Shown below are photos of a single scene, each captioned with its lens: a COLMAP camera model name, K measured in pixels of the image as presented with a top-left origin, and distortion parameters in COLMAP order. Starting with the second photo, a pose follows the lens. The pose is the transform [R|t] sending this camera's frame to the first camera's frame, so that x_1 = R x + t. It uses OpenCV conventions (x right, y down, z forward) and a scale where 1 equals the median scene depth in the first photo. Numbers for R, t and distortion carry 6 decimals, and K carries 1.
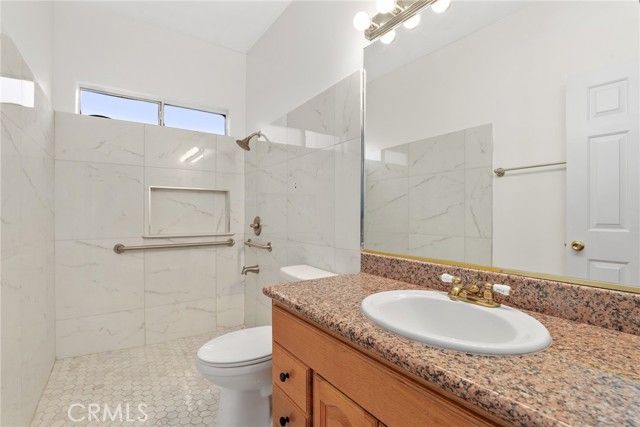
lens RADIAL K [[308.5, 0, 316.4], [0, 308.5, 217.1], [0, 0, 1]] dist [-0.020948, -0.000397]
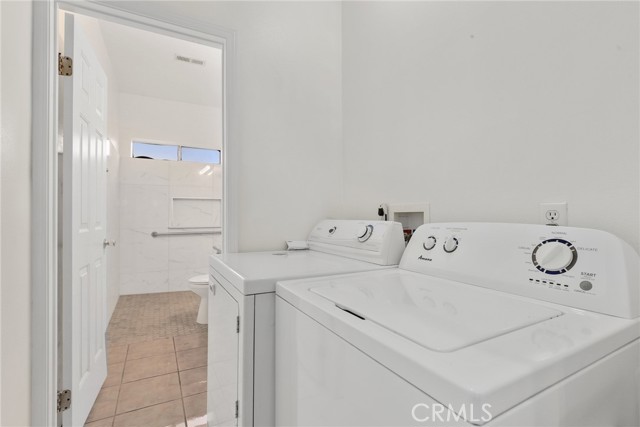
lens RADIAL K [[308.5, 0, 323.0], [0, 308.5, 212.2], [0, 0, 1]] dist [-0.020948, -0.000397]
pose [[0.996488, 0.003453, -0.083670, 0.418557], [-0.004082, 0.999965, -0.007348, -0.011191], [0.083642, 0.007664, 0.996466, -0.602830]]
